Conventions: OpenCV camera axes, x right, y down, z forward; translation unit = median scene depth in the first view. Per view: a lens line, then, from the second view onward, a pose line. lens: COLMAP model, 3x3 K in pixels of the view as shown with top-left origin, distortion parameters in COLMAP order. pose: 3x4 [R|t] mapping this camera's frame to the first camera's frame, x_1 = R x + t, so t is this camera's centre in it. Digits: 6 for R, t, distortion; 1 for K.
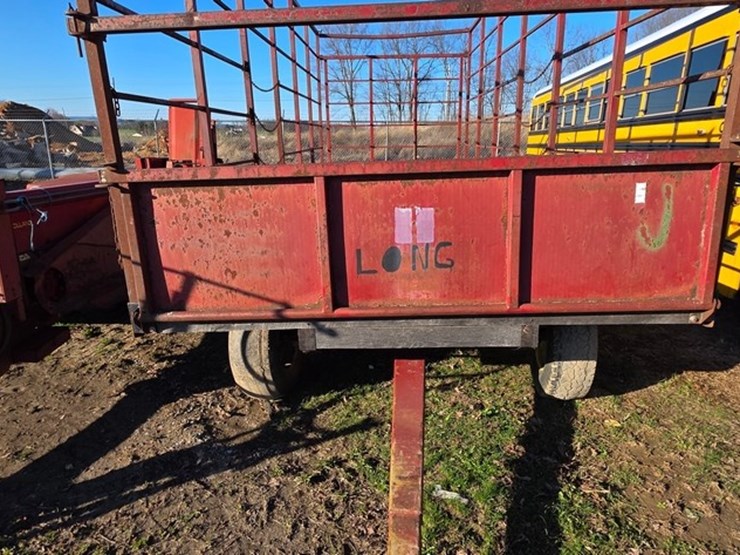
lens RADIAL K [[477.7, 0, 372.9], [0, 477.7, 276.9], [0, 0, 1]] dist [0.008372, -0.005114]
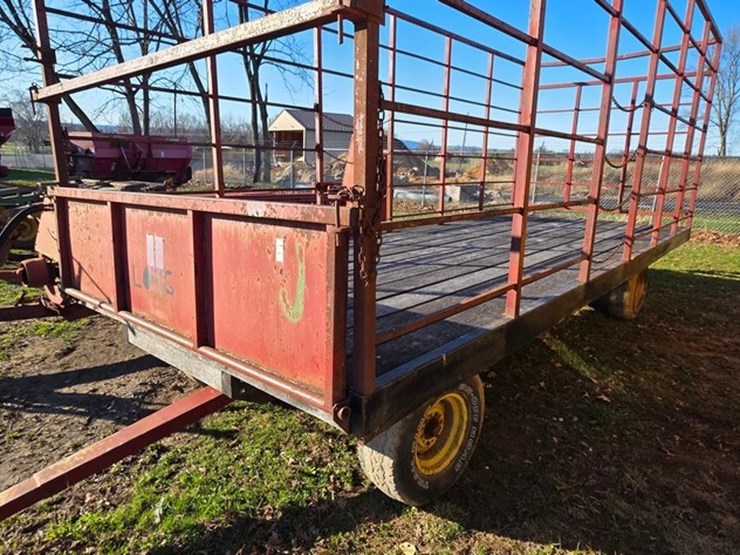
lens RADIAL K [[477.7, 0, 373.8], [0, 477.7, 282.6], [0, 0, 1]] dist [0.008372, -0.005114]
pose [[0.777368, 0.178261, -0.603260, 0.942586], [-0.205950, 0.978276, 0.023687, -0.135484], [0.594377, 0.105828, 0.797193, 0.340137]]
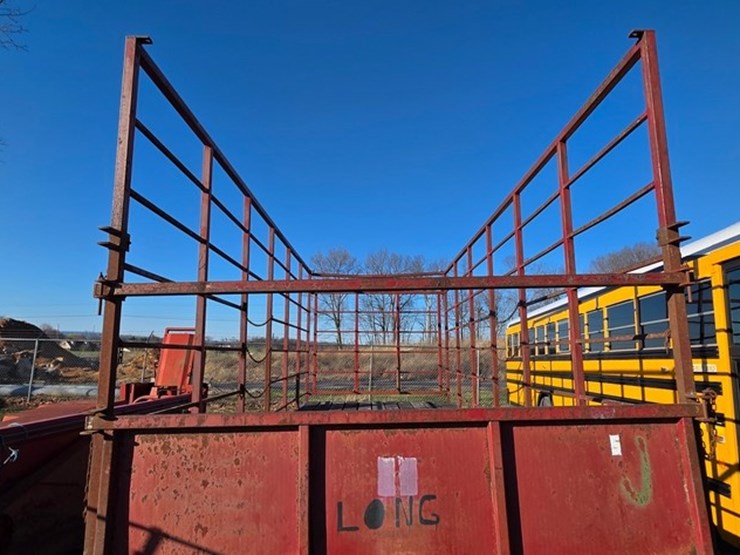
lens RADIAL K [[477.7, 0, 373.2], [0, 477.7, 275.7], [0, 0, 1]] dist [0.008372, -0.005114]
pose [[0.999382, 0.019957, 0.028935, -0.000214], [-0.005418, 0.900811, -0.434177, -0.041671], [-0.034729, 0.433752, 0.900363, -0.054397]]
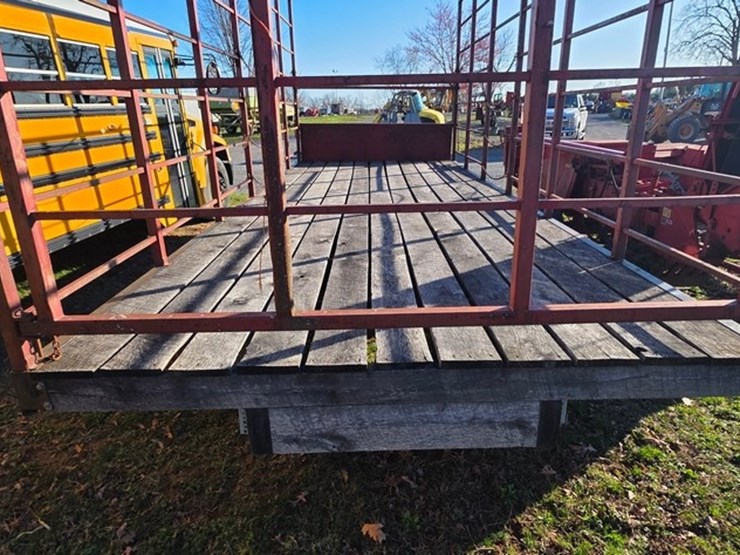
lens RADIAL K [[477.7, 0, 372.4], [0, 477.7, 275.5], [0, 0, 1]] dist [0.008372, -0.005114]
pose [[-0.997587, 0.068906, -0.008535, 0.199033], [0.051245, 0.813633, 0.579116, -1.137766], [0.046849, 0.577281, -0.815200, 3.828564]]
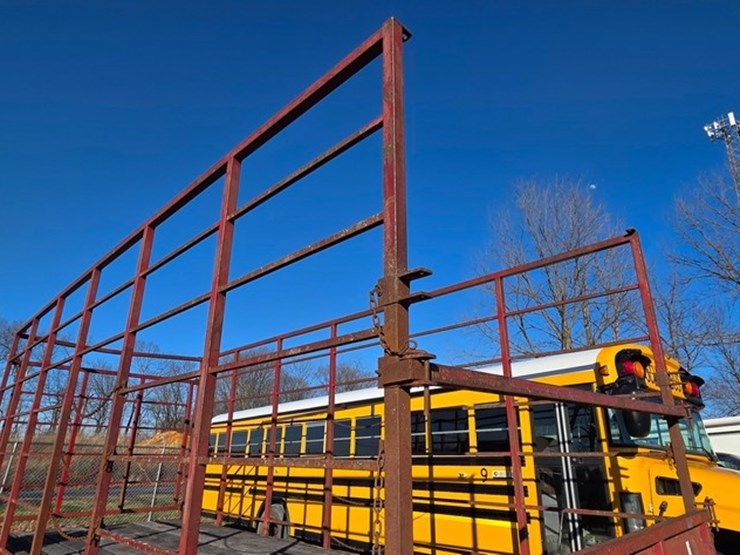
lens RADIAL K [[477.7, 0, 373.0], [0, 477.7, 276.8], [0, 0, 1]] dist [0.008372, -0.005114]
pose [[0.689020, 0.273239, 0.671261, -0.835850], [0.184712, 0.829414, -0.527214, -0.204175], [-0.700808, 0.487251, 0.521012, 0.447620]]
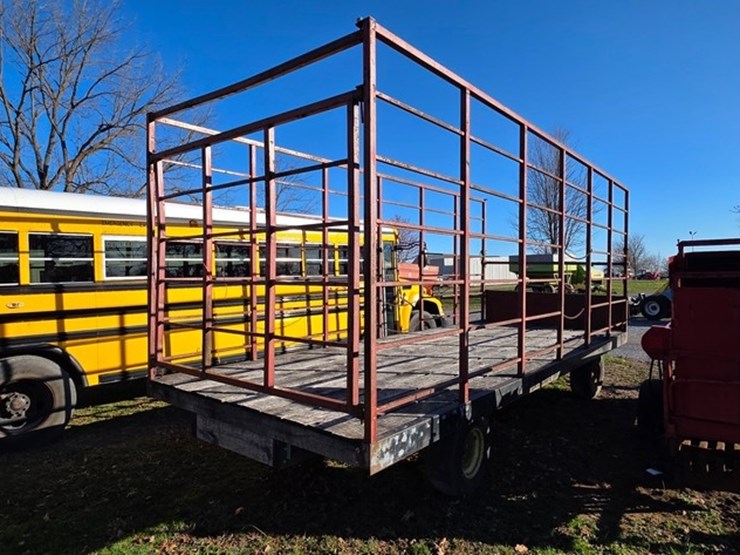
lens RADIAL K [[477.7, 0, 372.1], [0, 477.7, 278.8], [0, 0, 1]] dist [0.008372, -0.005114]
pose [[-0.786688, 0.037247, 0.616226, -1.023004], [0.204847, 0.957375, 0.203645, -1.213012], [-0.582374, 0.286437, -0.760786, 4.091698]]
